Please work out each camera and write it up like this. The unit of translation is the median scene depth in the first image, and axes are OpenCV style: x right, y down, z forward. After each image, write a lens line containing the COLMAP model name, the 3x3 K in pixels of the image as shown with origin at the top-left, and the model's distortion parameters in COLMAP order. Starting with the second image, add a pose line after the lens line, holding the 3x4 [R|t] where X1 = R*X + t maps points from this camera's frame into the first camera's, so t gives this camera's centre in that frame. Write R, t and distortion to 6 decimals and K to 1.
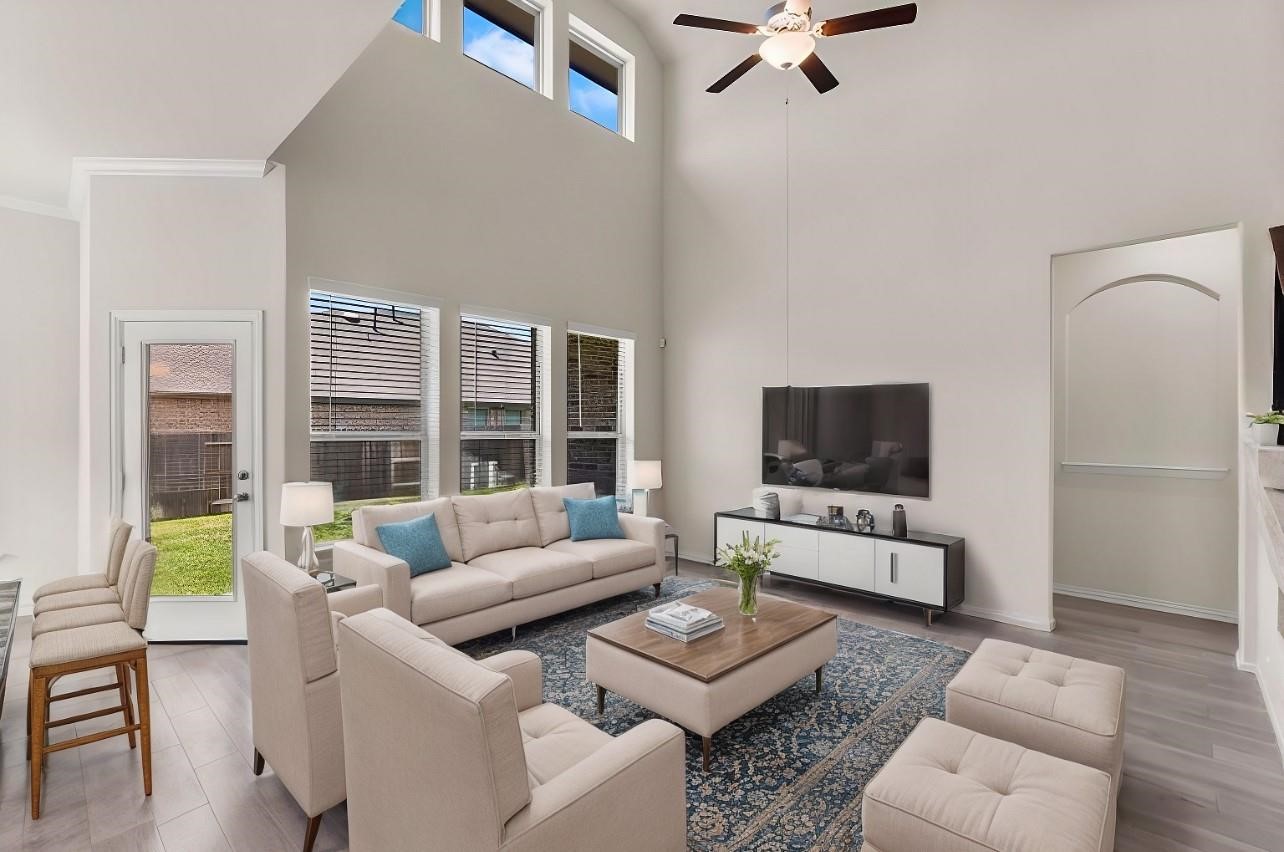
lens RADIAL K [[561.5, 0, 640.8], [0, 561.5, 425.7], [0, 0, 1]] dist [0.000821, 0.000178]
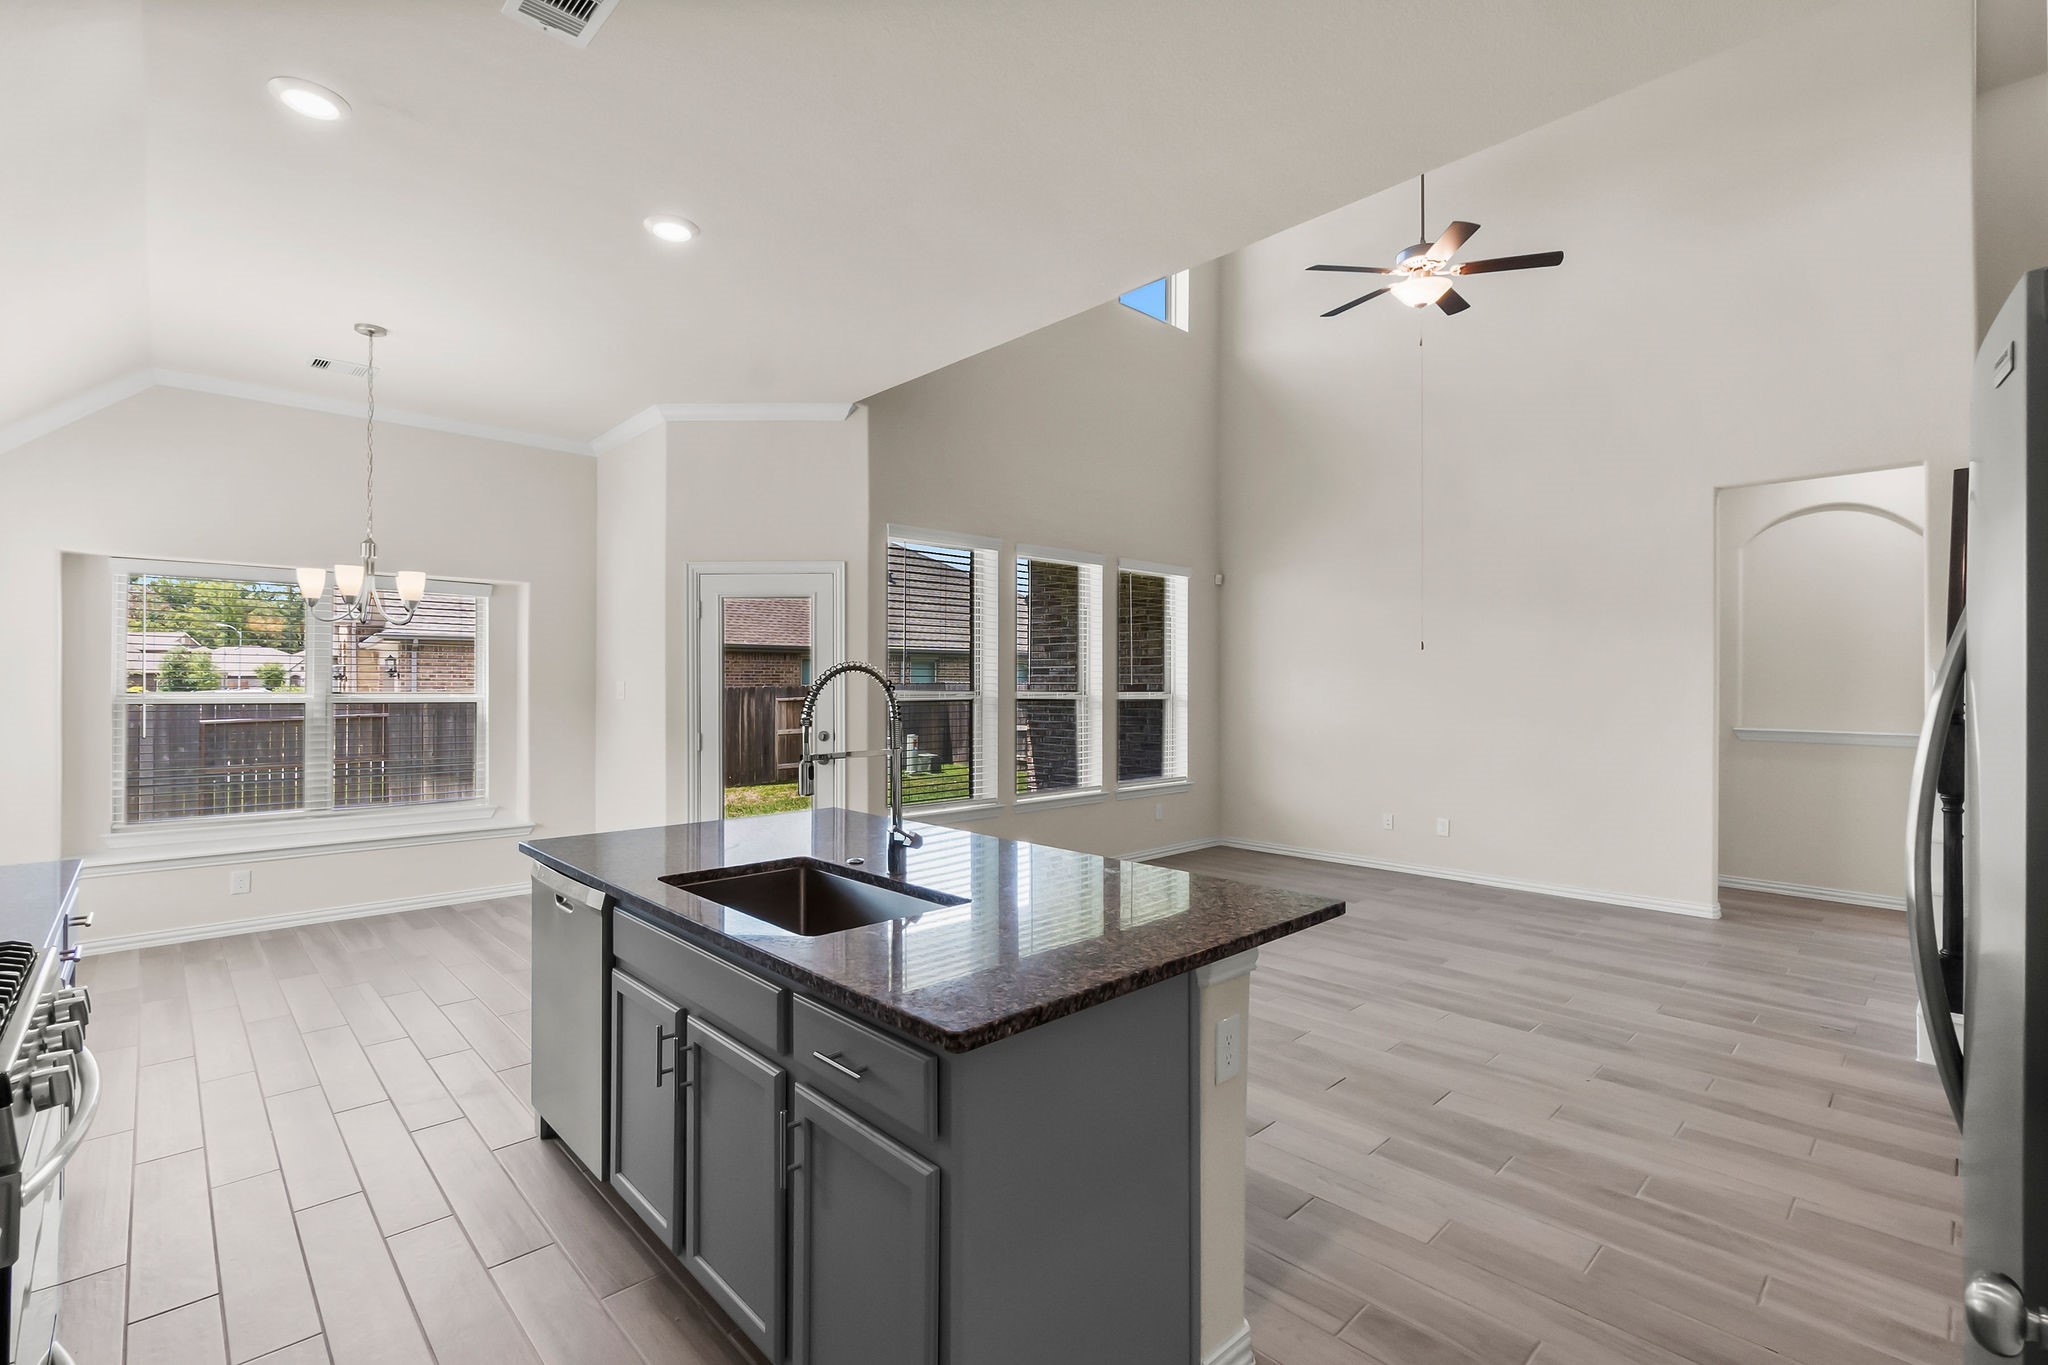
lens RADIAL K [[896.4, 0, 1021.0], [0, 896.4, 678.4], [0, 0, 1]] dist [-0.007918, 0.000913]
pose [[0.998253, 0.001432, -0.059069, -0.210183], [-0.001814, 0.999978, -0.006409, 0.000821], [0.059058, 0.006505, 0.998233, -0.351892]]
